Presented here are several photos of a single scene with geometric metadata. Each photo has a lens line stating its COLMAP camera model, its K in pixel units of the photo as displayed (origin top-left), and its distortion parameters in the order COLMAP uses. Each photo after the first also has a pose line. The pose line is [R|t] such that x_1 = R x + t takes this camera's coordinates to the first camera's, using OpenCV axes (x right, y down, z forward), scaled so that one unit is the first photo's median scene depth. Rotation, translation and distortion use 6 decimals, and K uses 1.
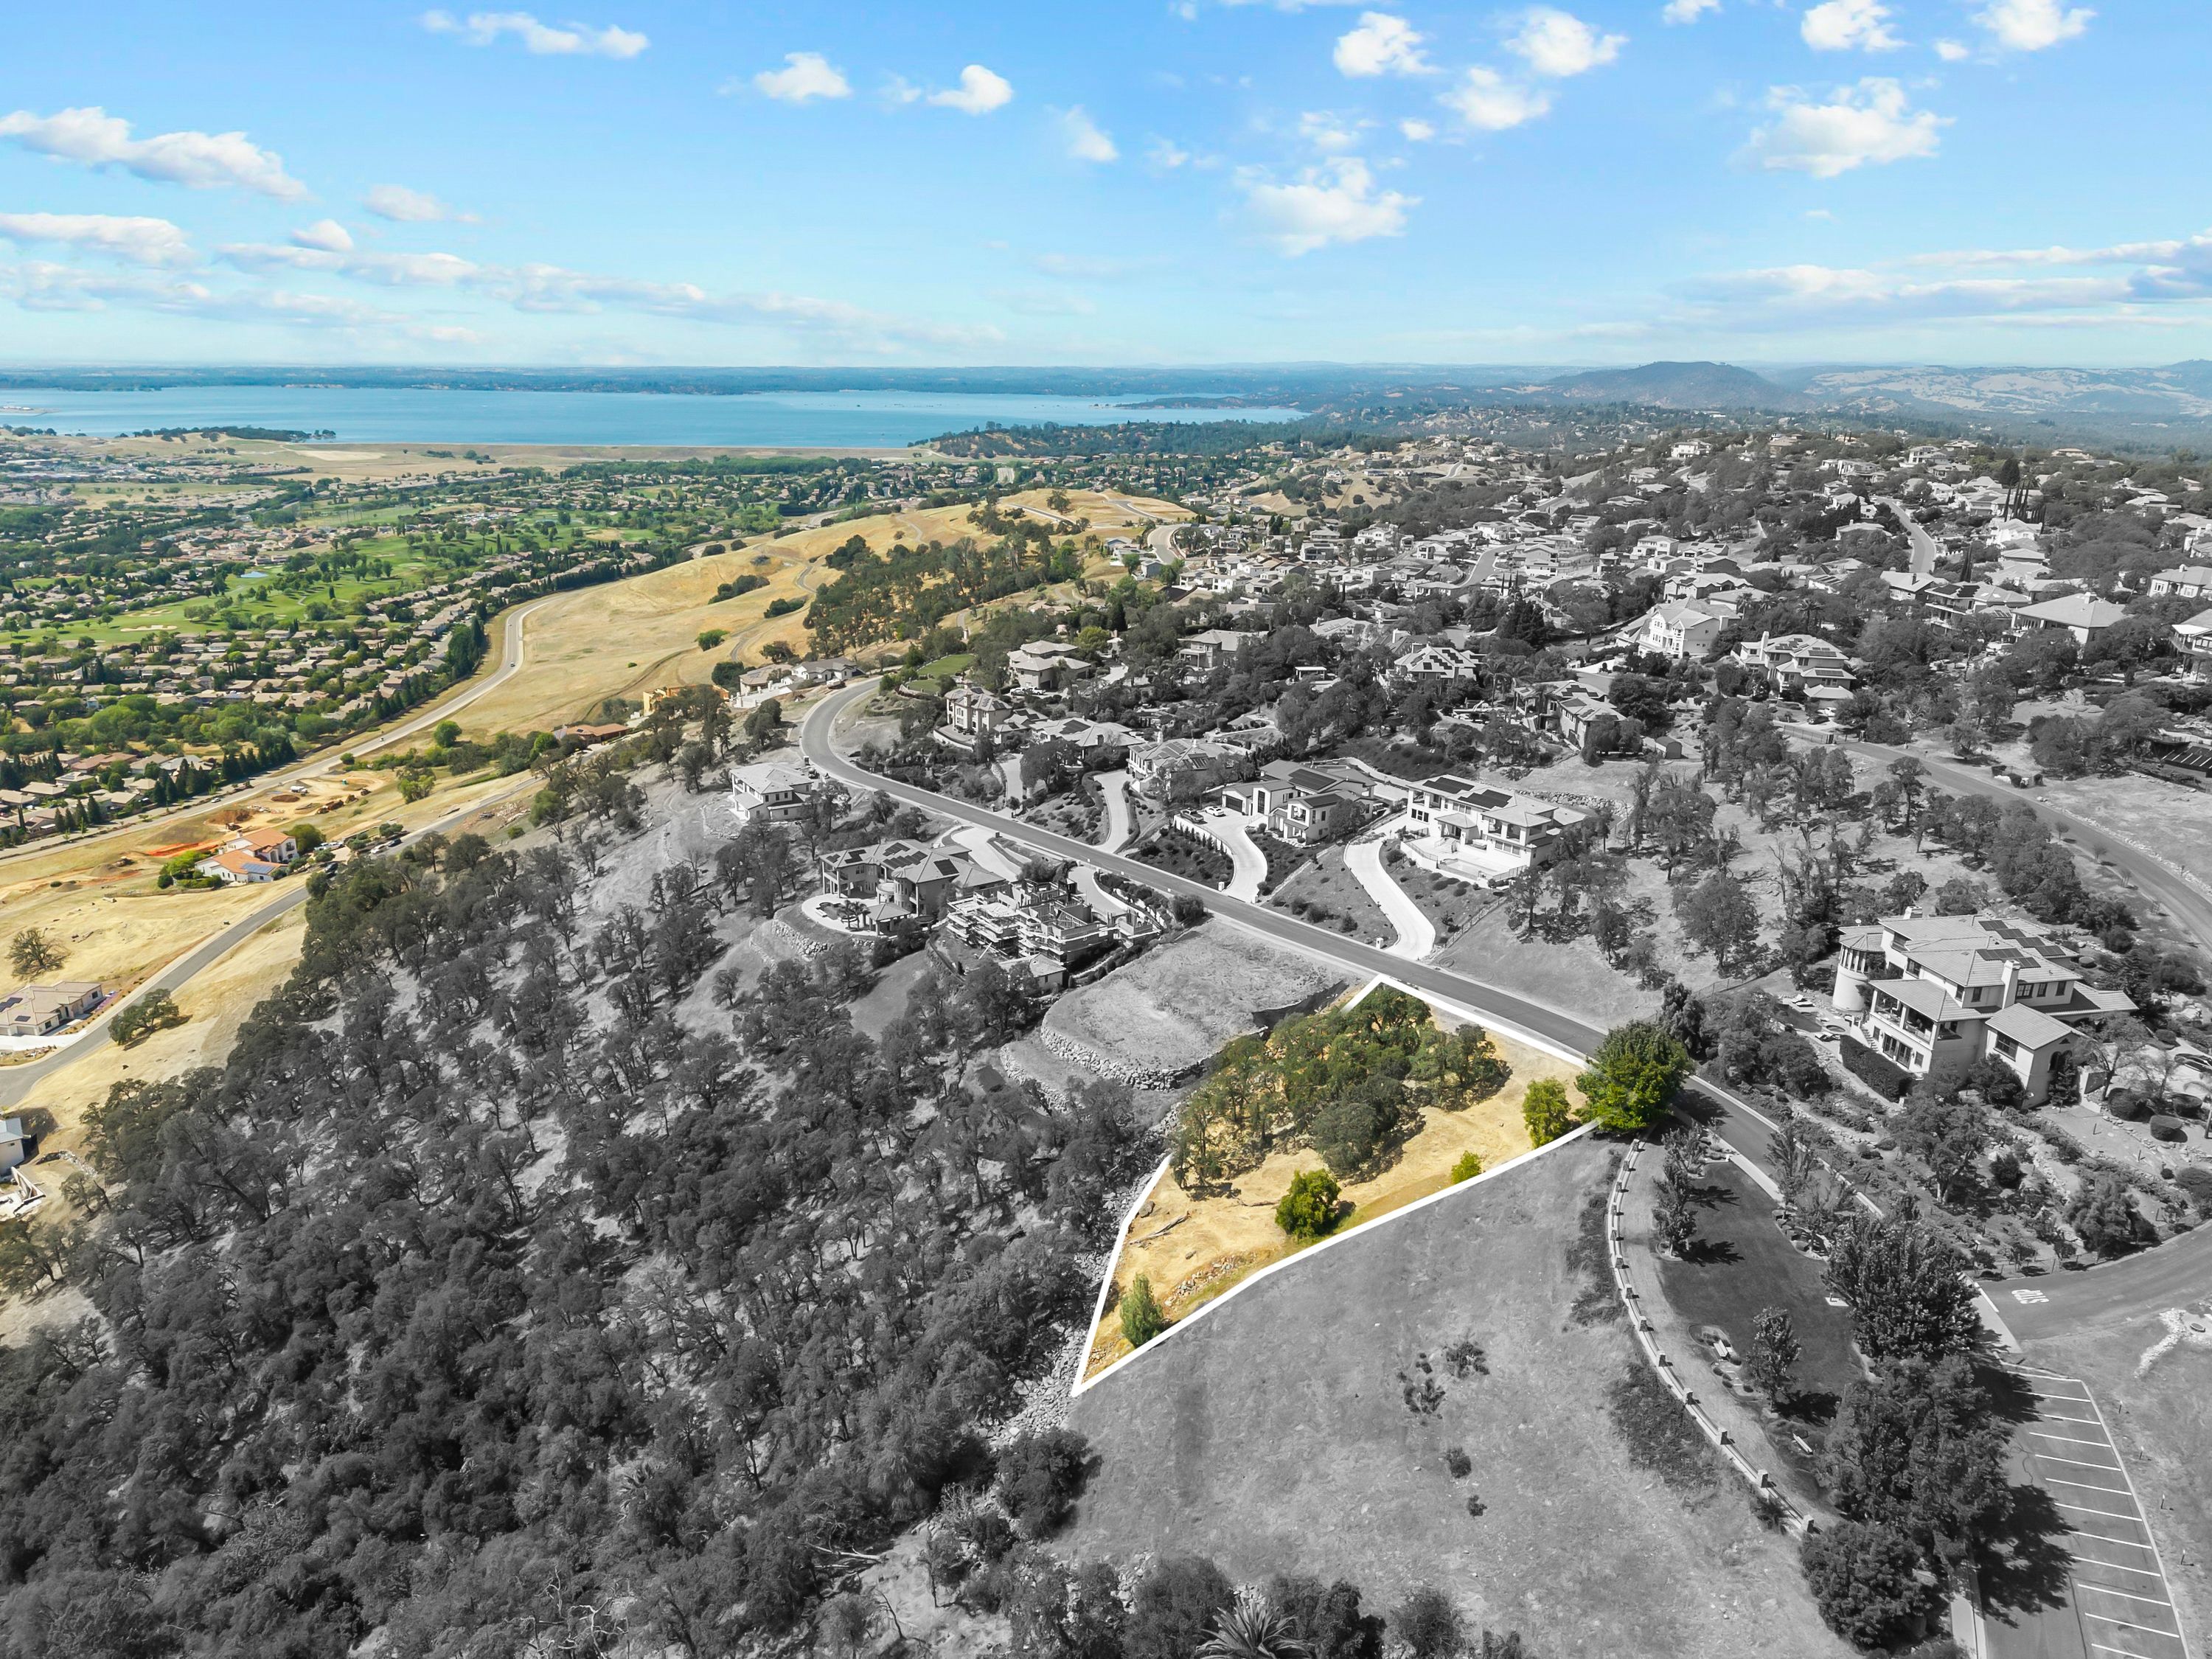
lens RADIAL K [[1487.2, 0, 1104.8], [0, 1487.2, 821.2], [0, 0, 1]] dist [0.021667, -0.023734]
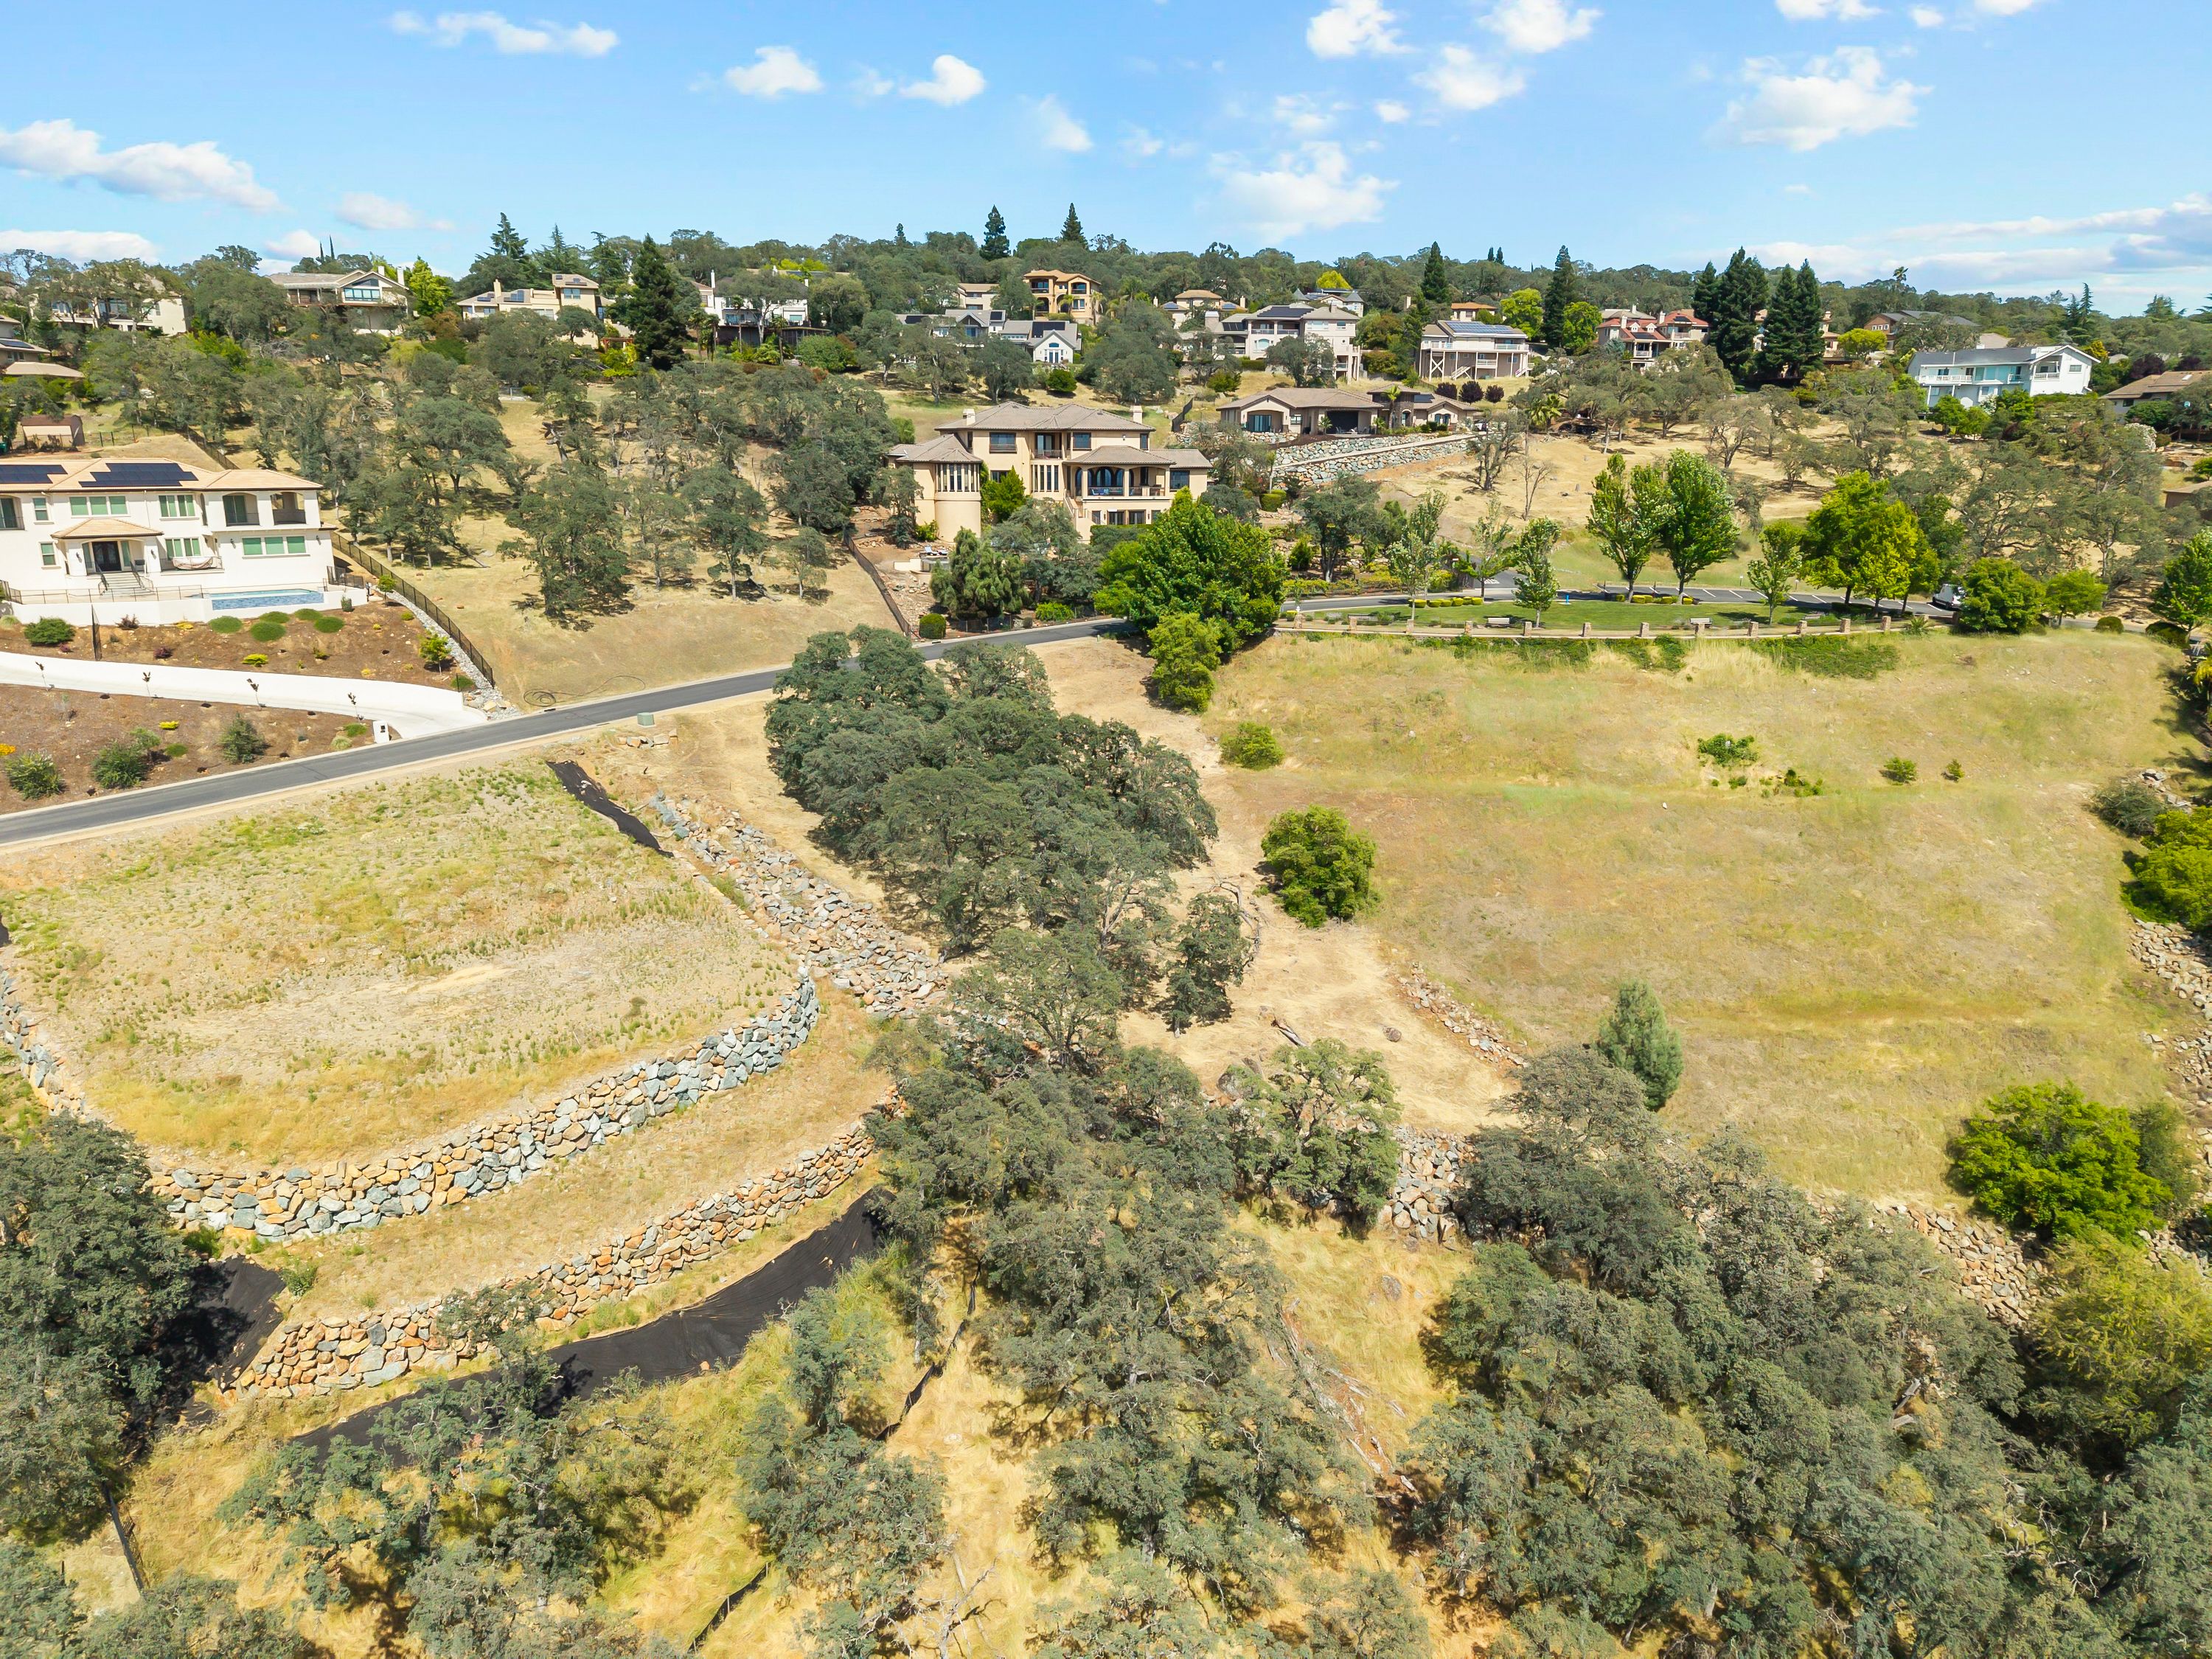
lens RADIAL K [[1487.2, 0, 1114.6], [0, 1487.2, 839.6], [0, 0, 1]] dist [0.021667, -0.023734]
pose [[-0.157215, -0.268565, 0.950345, -0.286528], [0.280131, 0.910658, 0.303692, 0.034693], [-0.947001, 0.313966, -0.067936, 0.797601]]
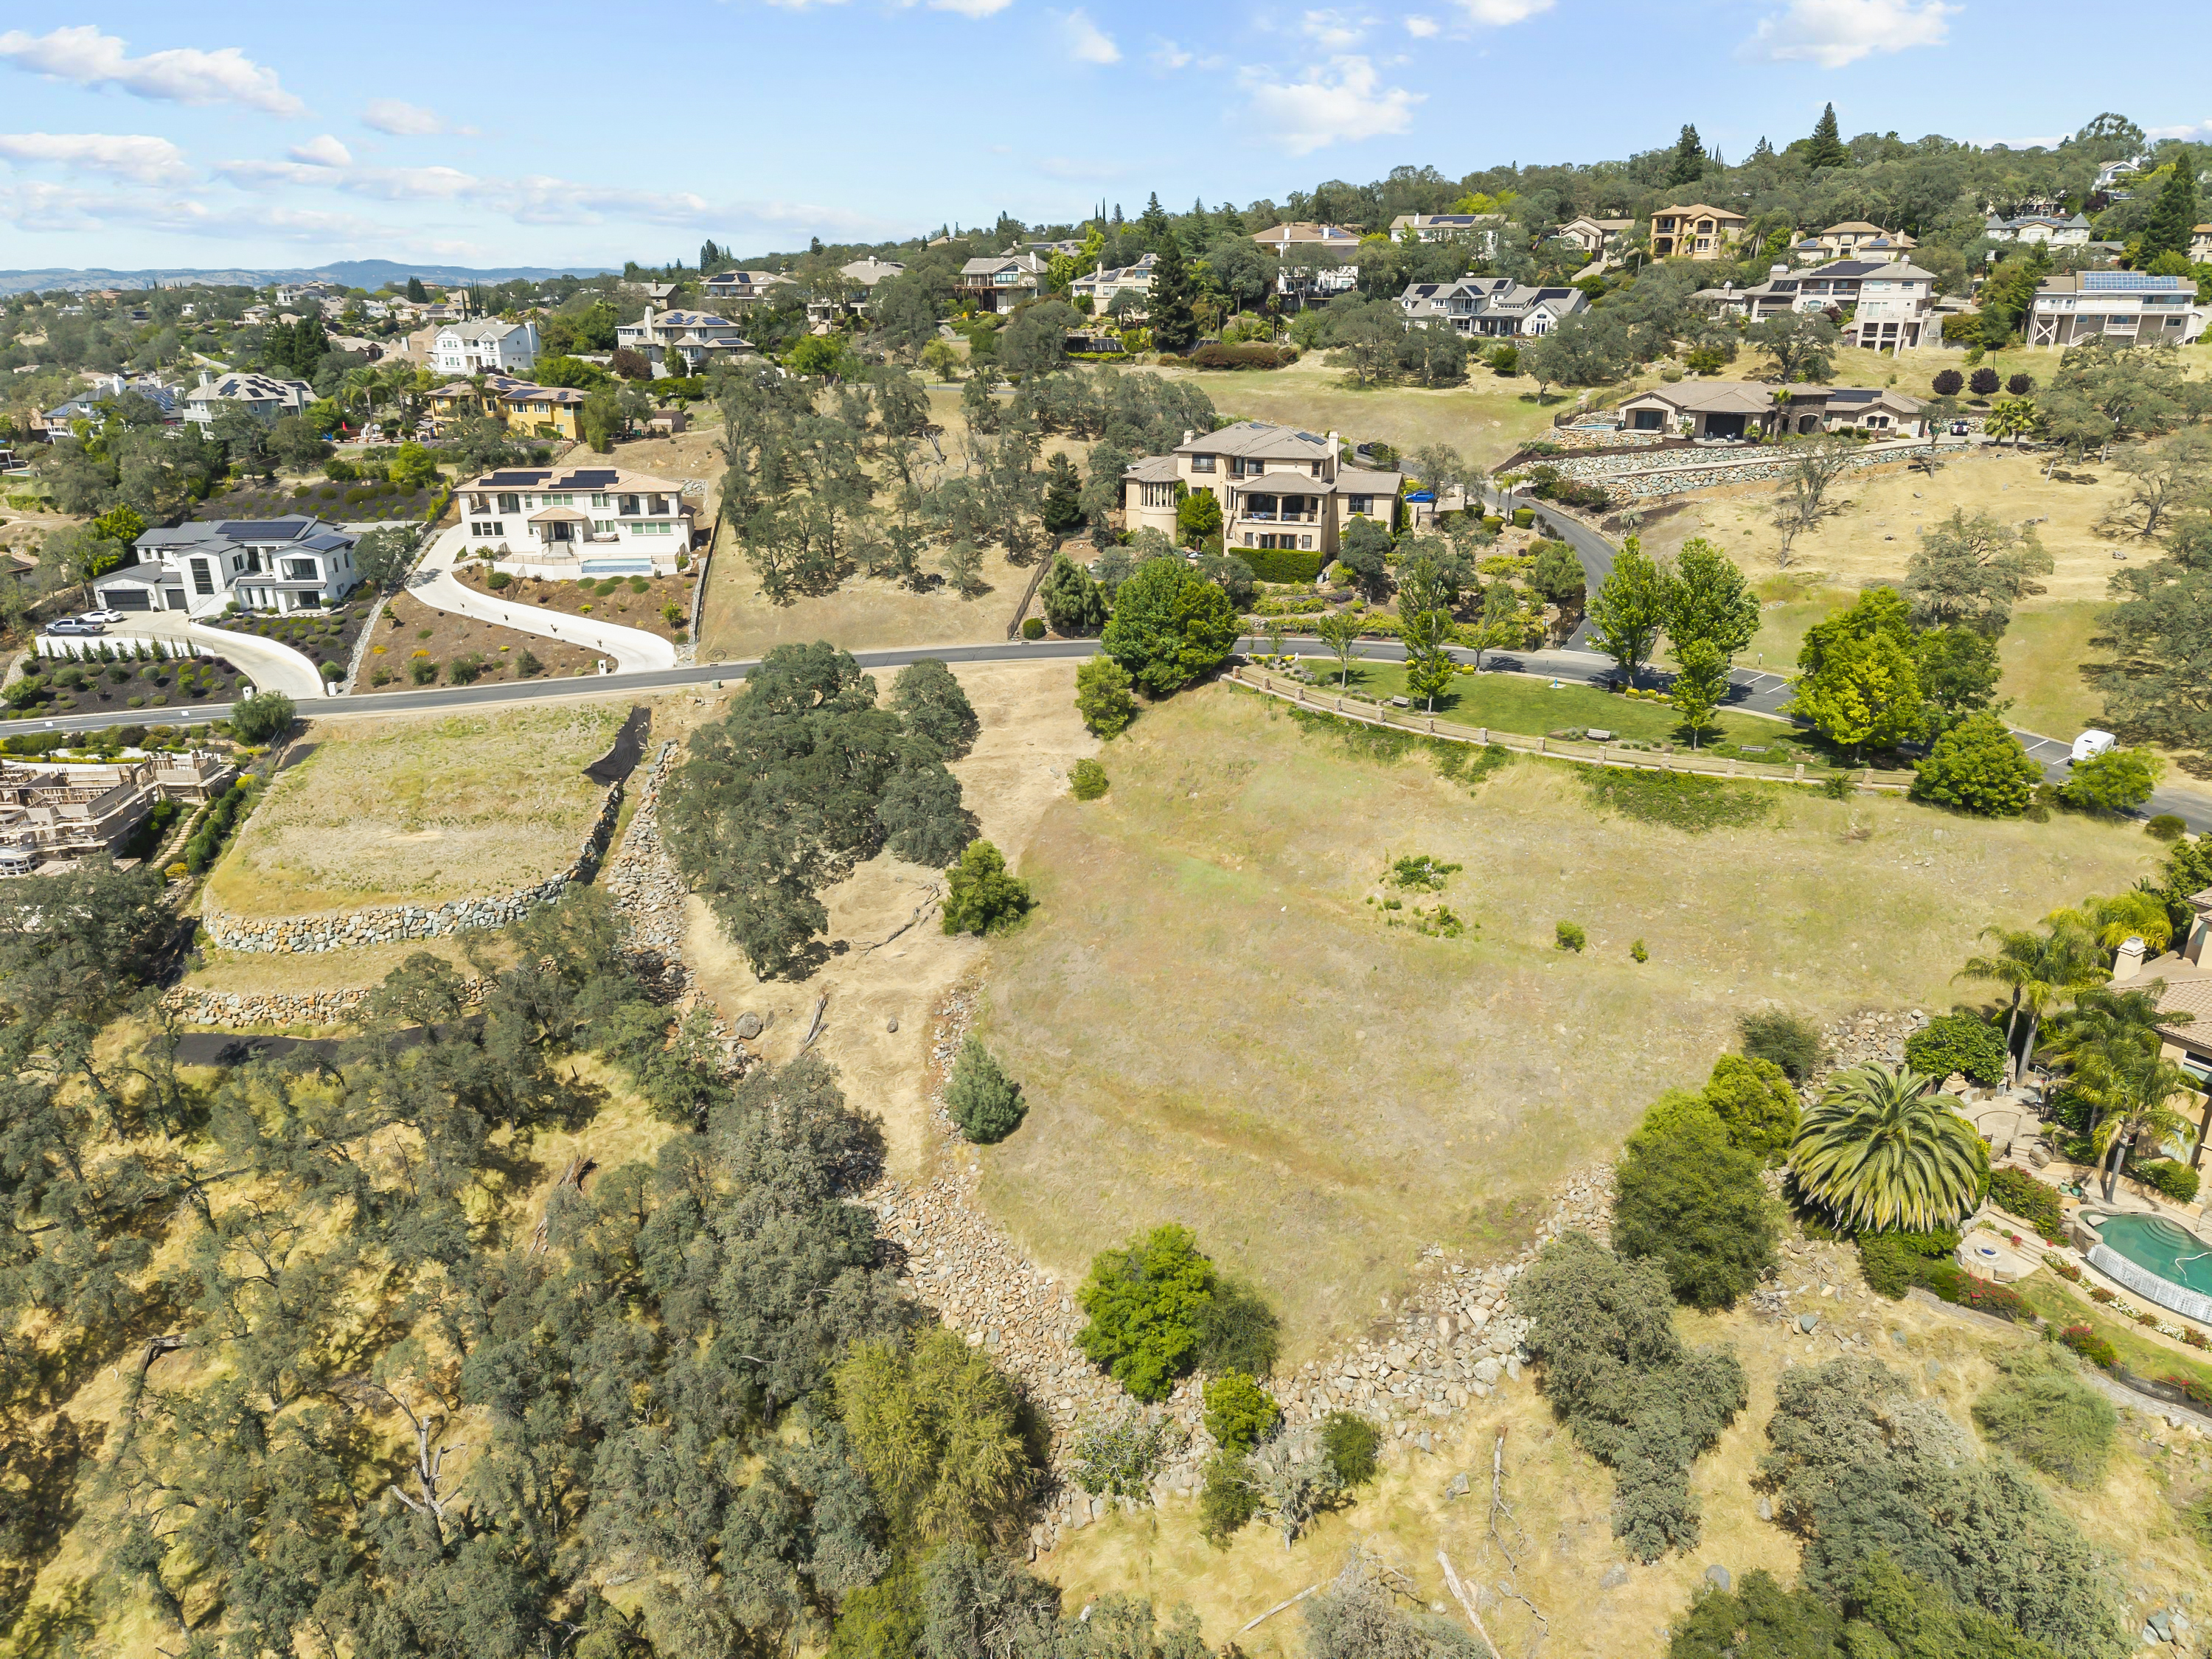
lens RADIAL K [[1487.2, 0, 1093.3], [0, 1487.2, 835.9], [0, 0, 1]] dist [0.021667, -0.023734]
pose [[0.500204, -0.313714, 0.807081, -0.296389], [0.259389, 0.943548, 0.205997, 0.069328], [-0.826143, 0.106307, 0.553341, 0.394428]]
